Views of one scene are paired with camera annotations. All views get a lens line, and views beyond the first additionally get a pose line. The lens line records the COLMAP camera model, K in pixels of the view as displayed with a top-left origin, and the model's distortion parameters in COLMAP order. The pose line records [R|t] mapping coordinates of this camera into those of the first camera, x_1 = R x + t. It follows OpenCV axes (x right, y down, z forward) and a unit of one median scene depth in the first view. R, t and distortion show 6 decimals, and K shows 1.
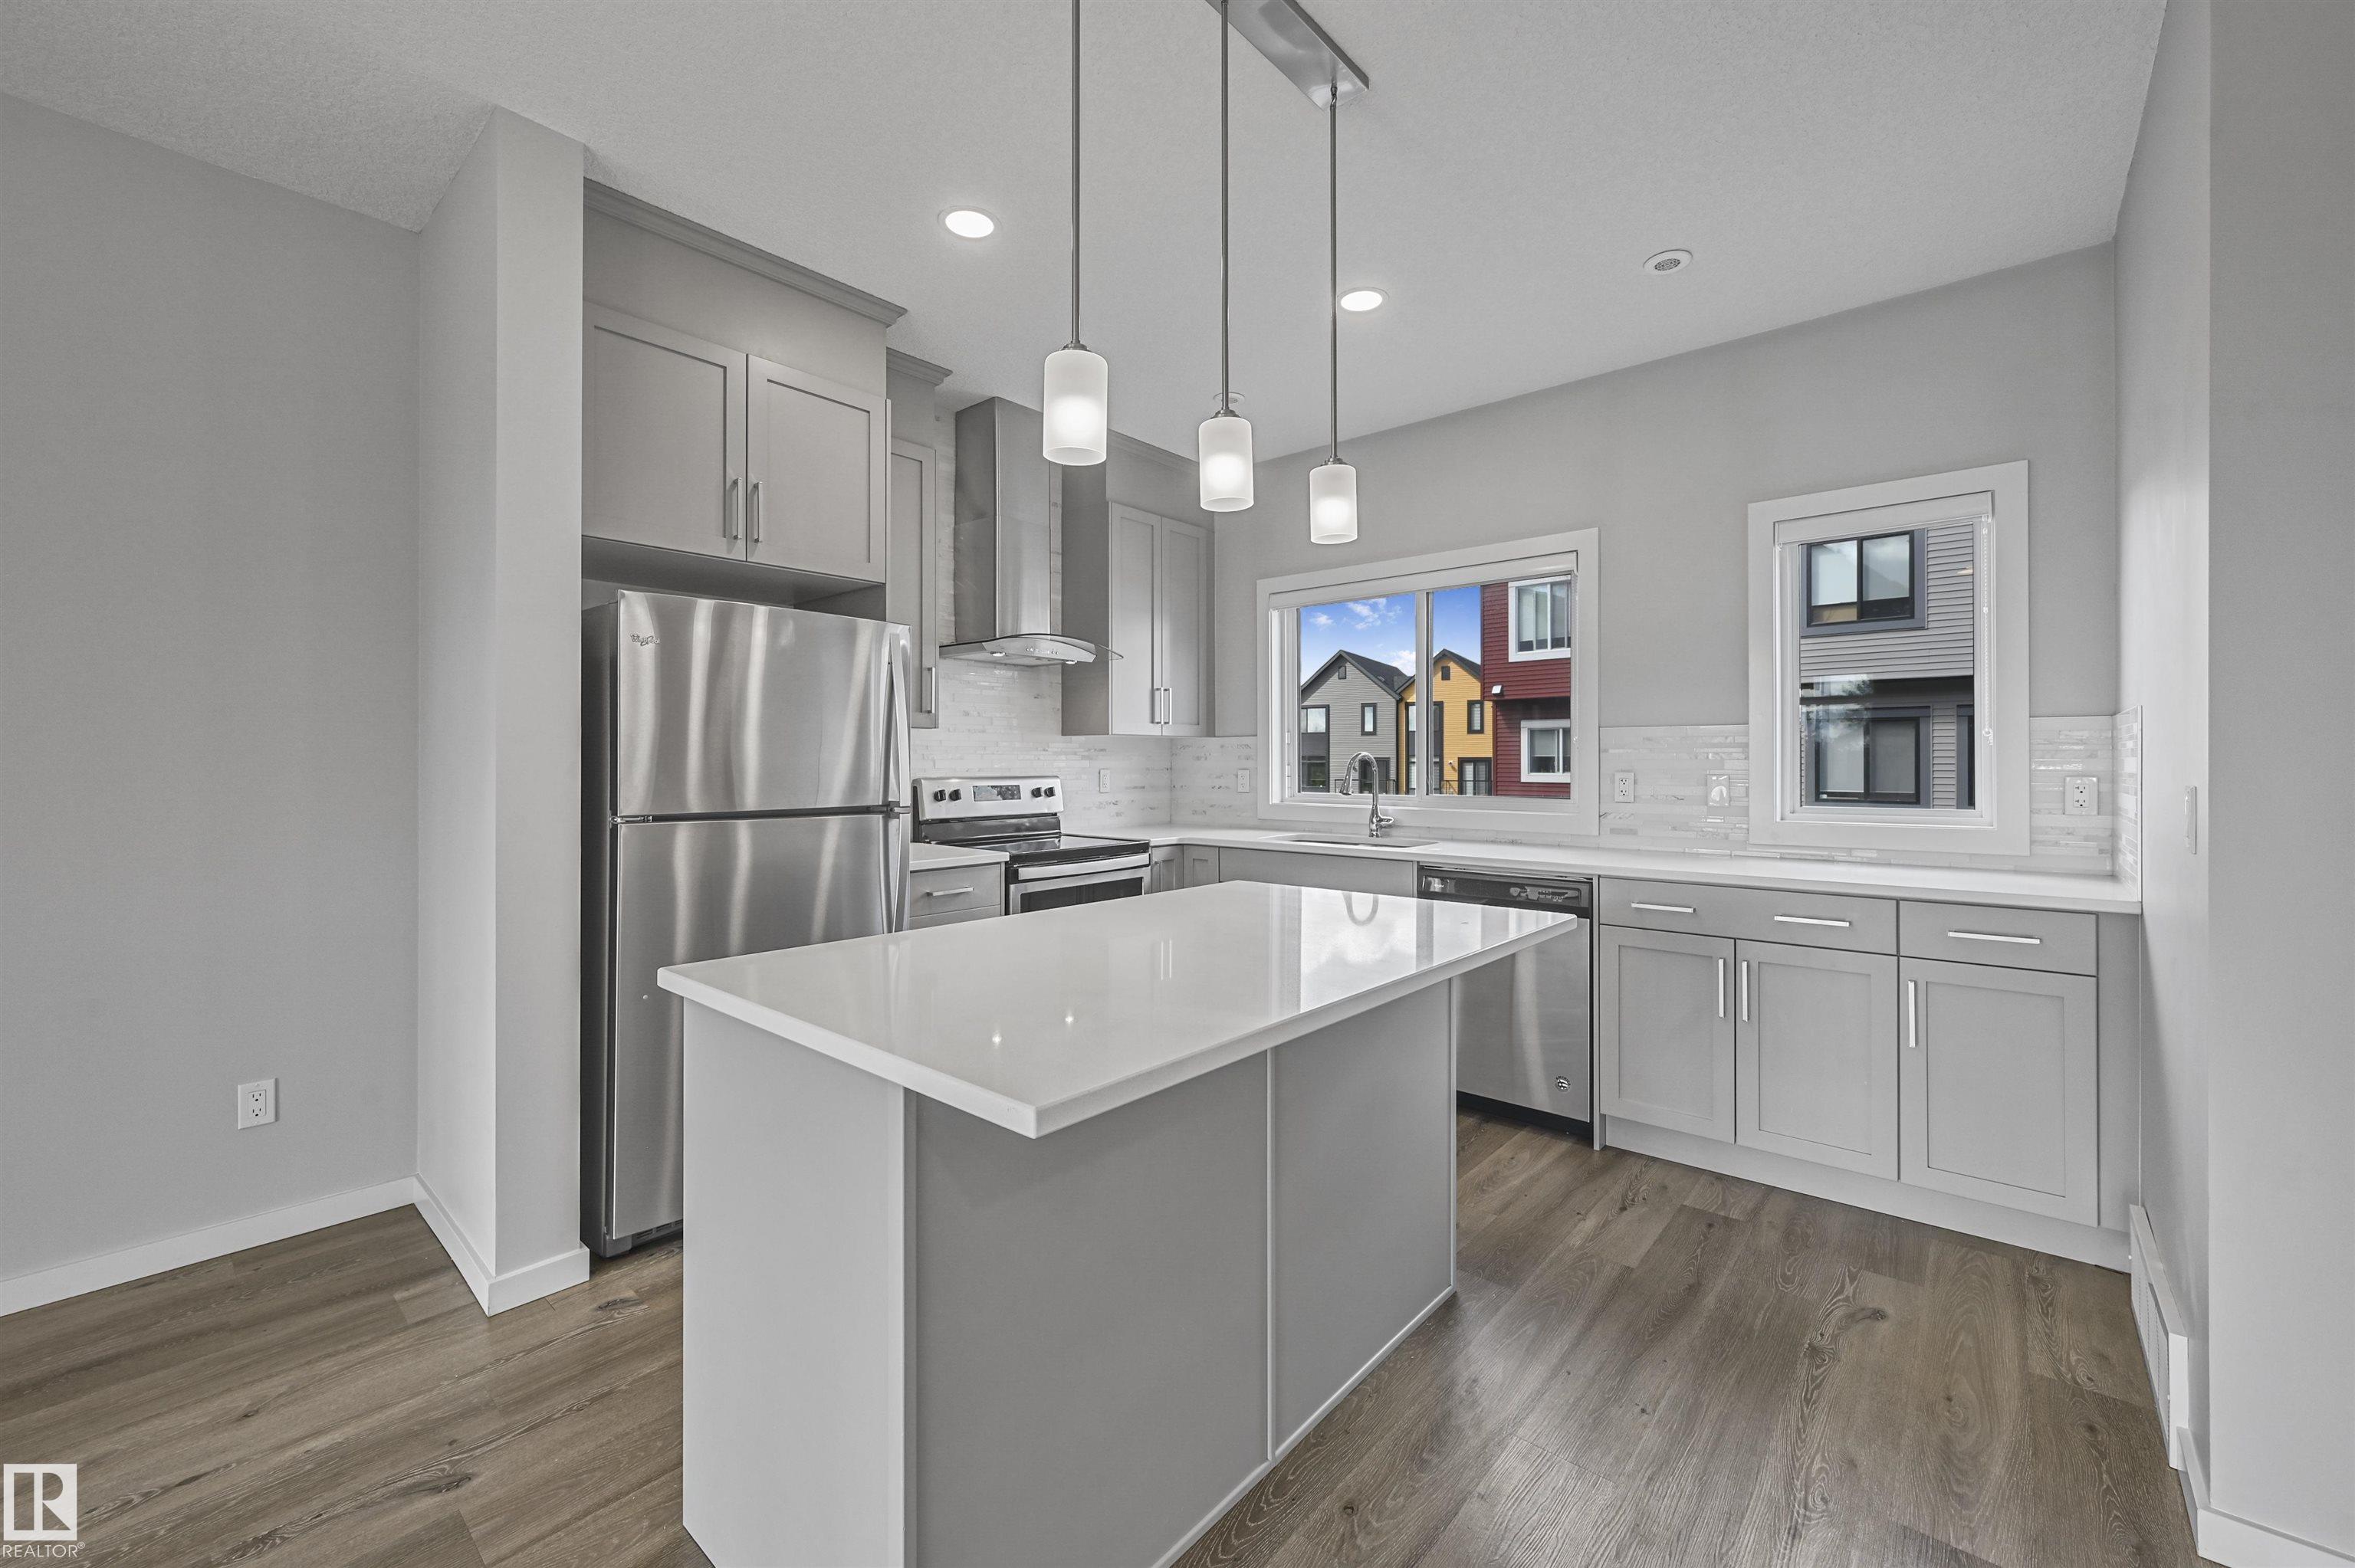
lens RADIAL K [[943.1, 0, 1165.0], [0, 943.1, 765.5], [0, 0, 1]] dist [-0.007215, -0.000052]
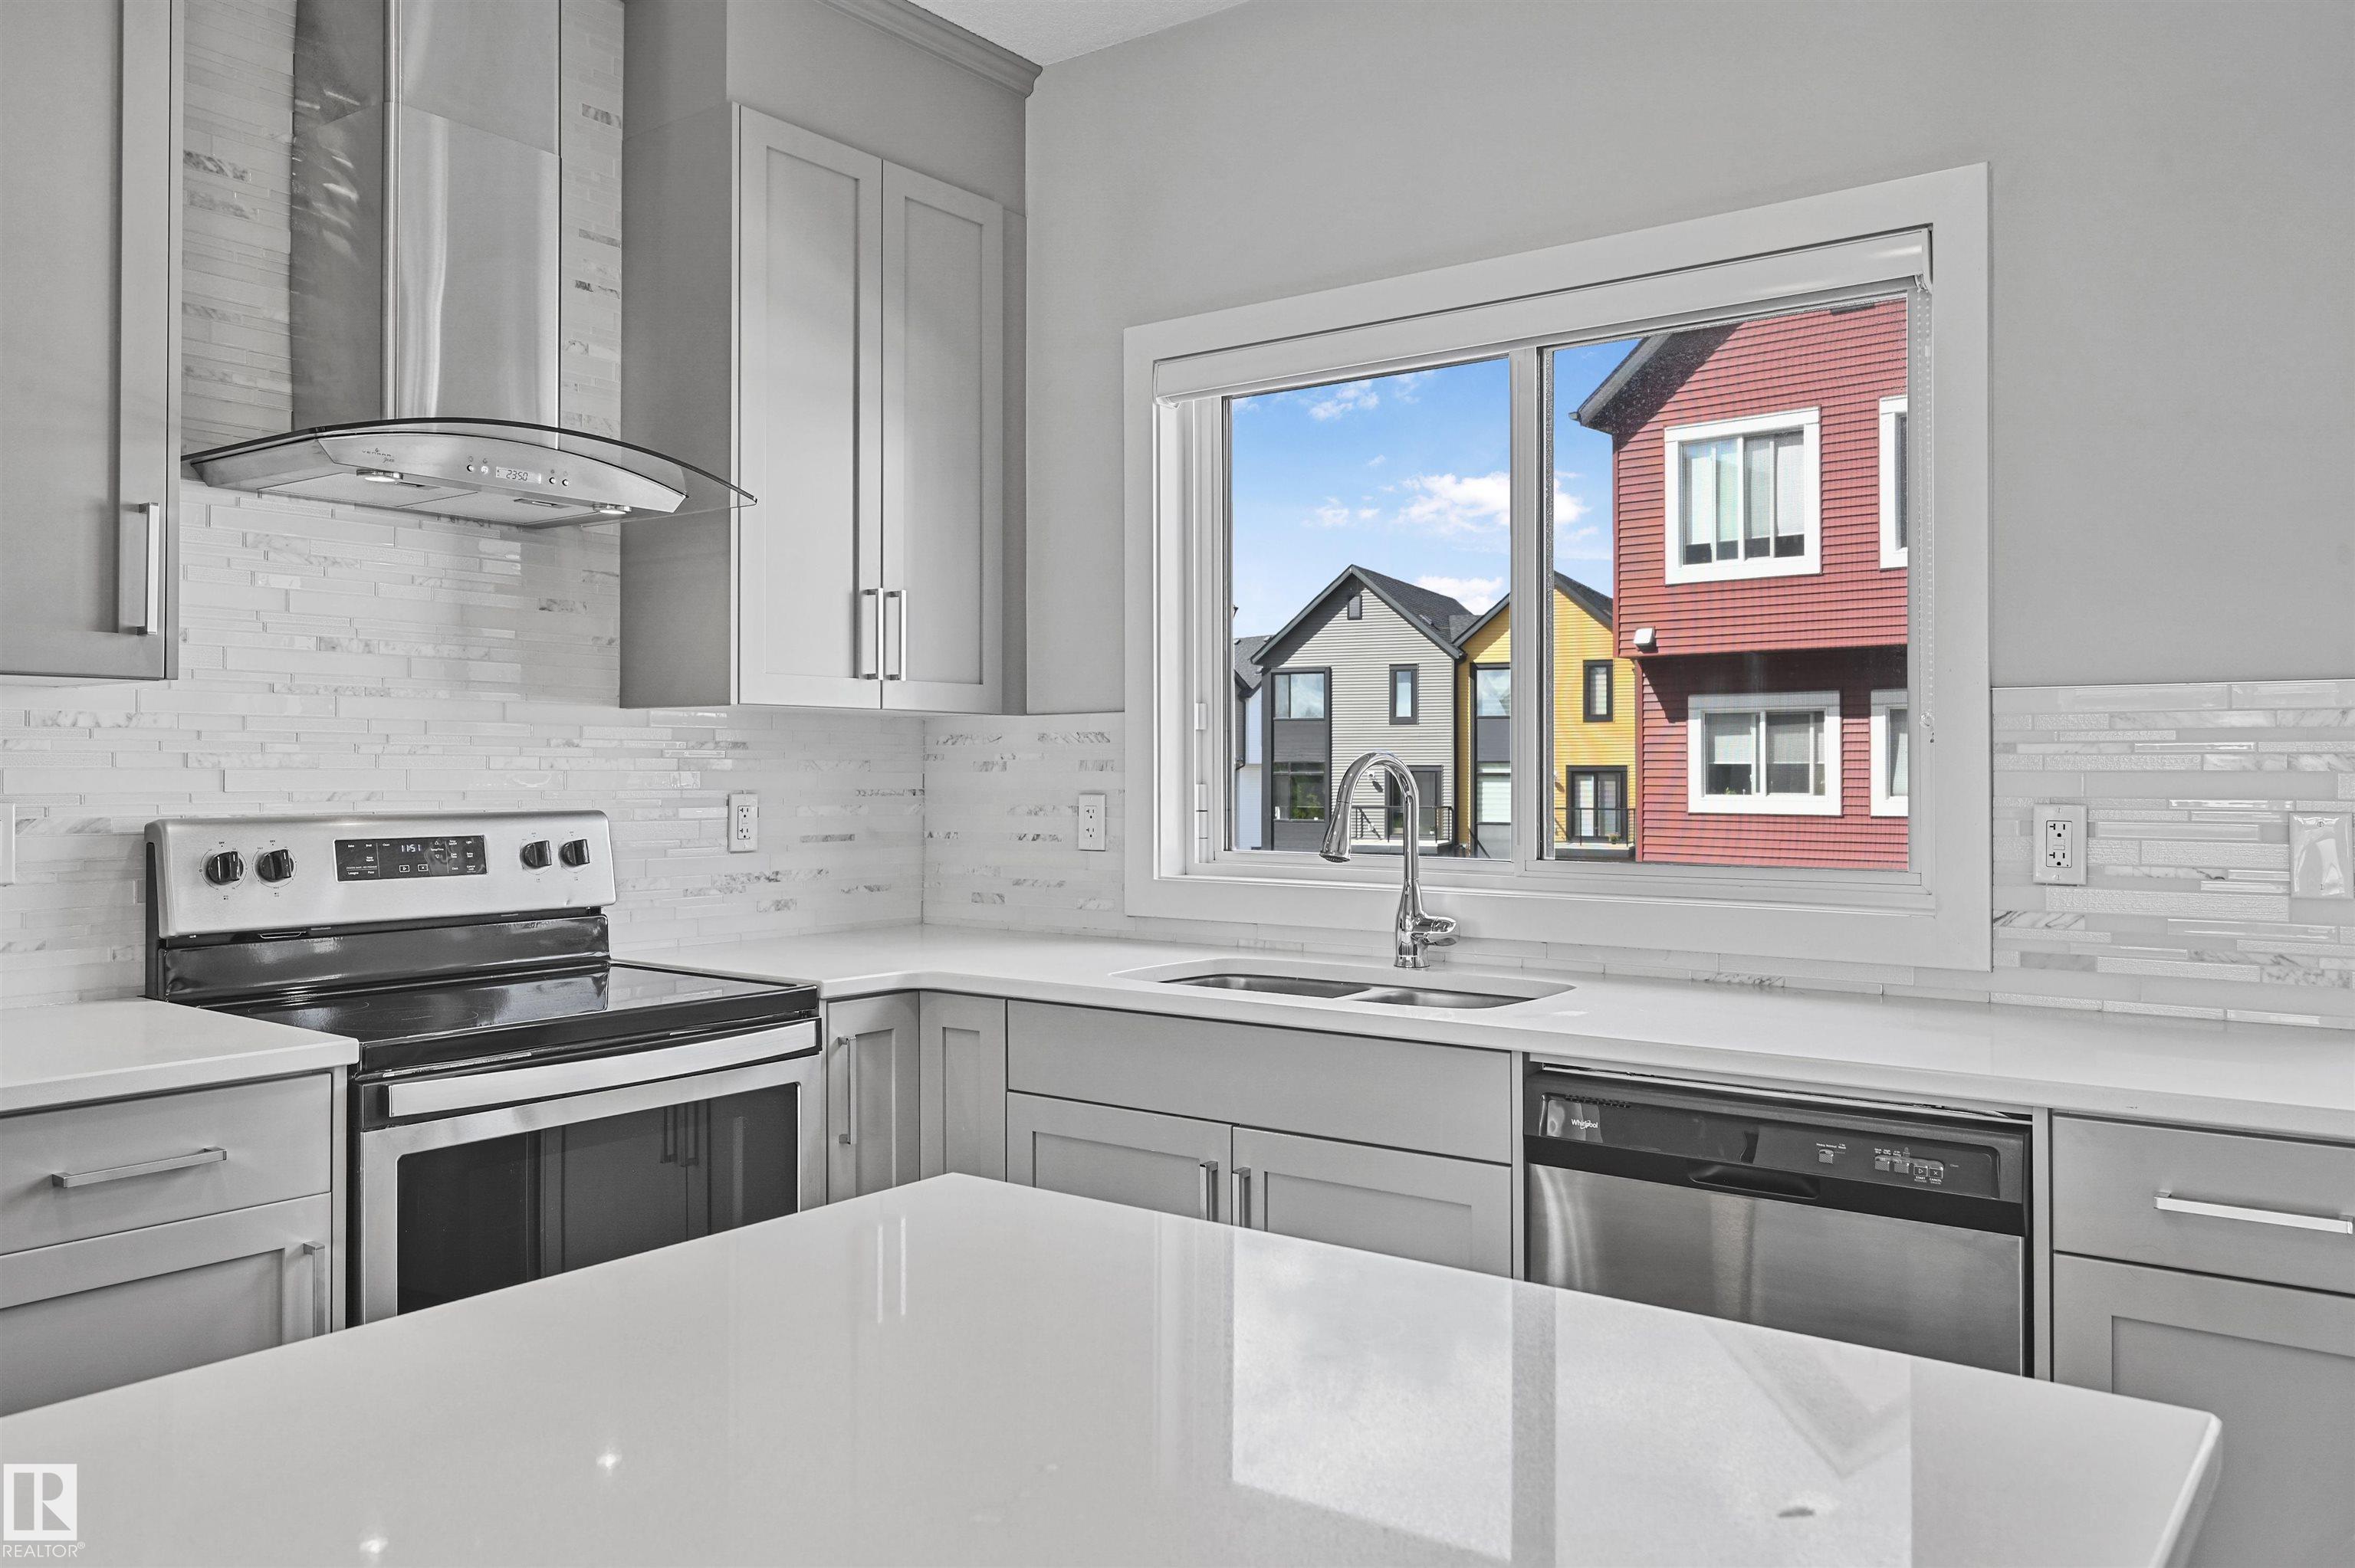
lens RADIAL K [[1735.6, 0, 1178.0], [0, 1735.6, 769.1], [0, 0, 1]] dist [-0.006958, -0.001571]
pose [[0.996536, 0.001453, 0.083146, 0.091199], [-0.000922, 0.999979, -0.006428, -0.002793], [-0.083153, 0.006329, 0.996517, 0.393460]]
